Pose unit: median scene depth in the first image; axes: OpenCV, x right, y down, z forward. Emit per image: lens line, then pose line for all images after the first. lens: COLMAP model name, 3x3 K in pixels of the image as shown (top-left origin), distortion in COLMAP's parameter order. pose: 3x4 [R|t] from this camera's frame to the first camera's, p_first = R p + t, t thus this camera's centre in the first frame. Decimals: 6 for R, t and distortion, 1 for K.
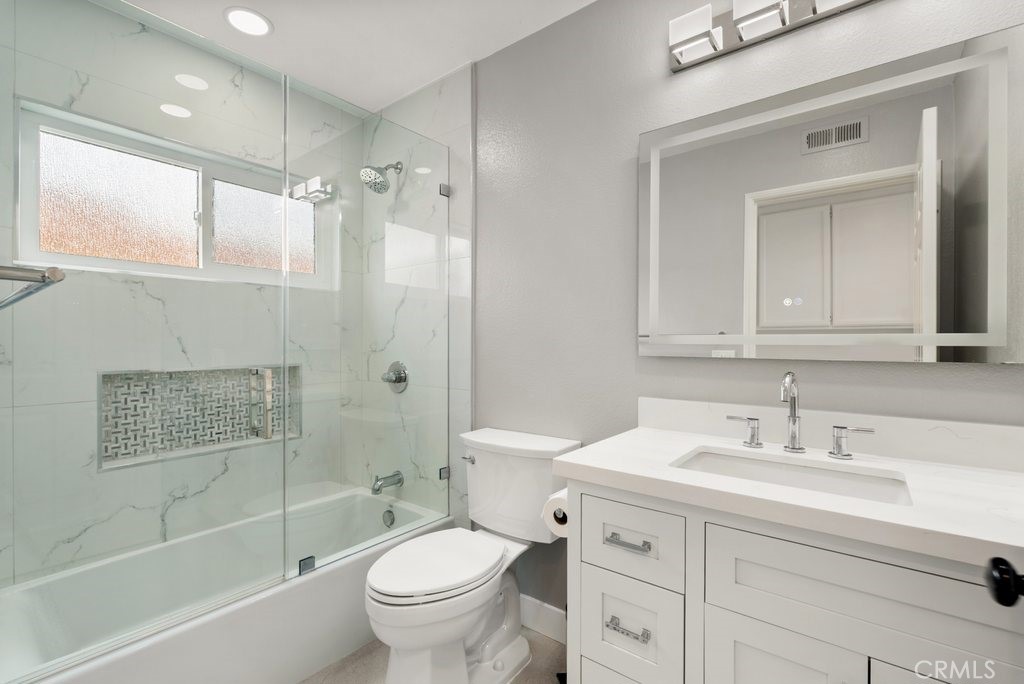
lens RADIAL K [[457.5, 0, 512.6], [0, 457.5, 343.8], [0, 0, 1]] dist [-0.004701, -0.000313]
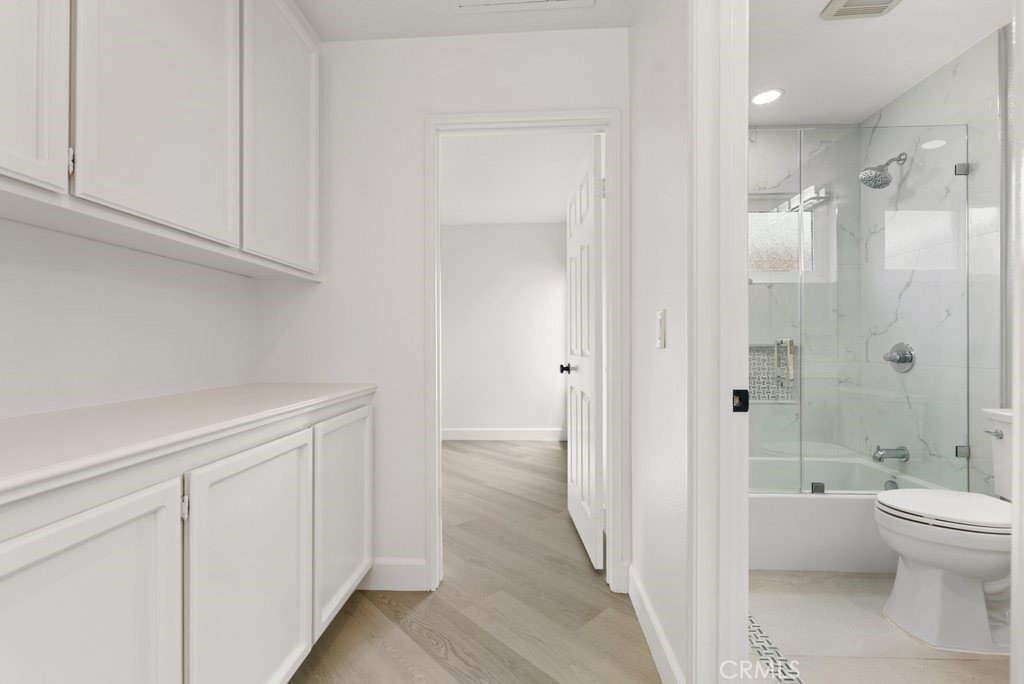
lens RADIAL K [[457.5, 0, 506.9], [0, 457.5, 344.3], [0, 0, 1]] dist [-0.004701, -0.000313]
pose [[0.582145, -0.003378, -0.813078, 0.073451], [-0.001114, 0.999987, -0.004952, 0.048942], [0.813084, 0.003789, 0.582134, -0.355221]]
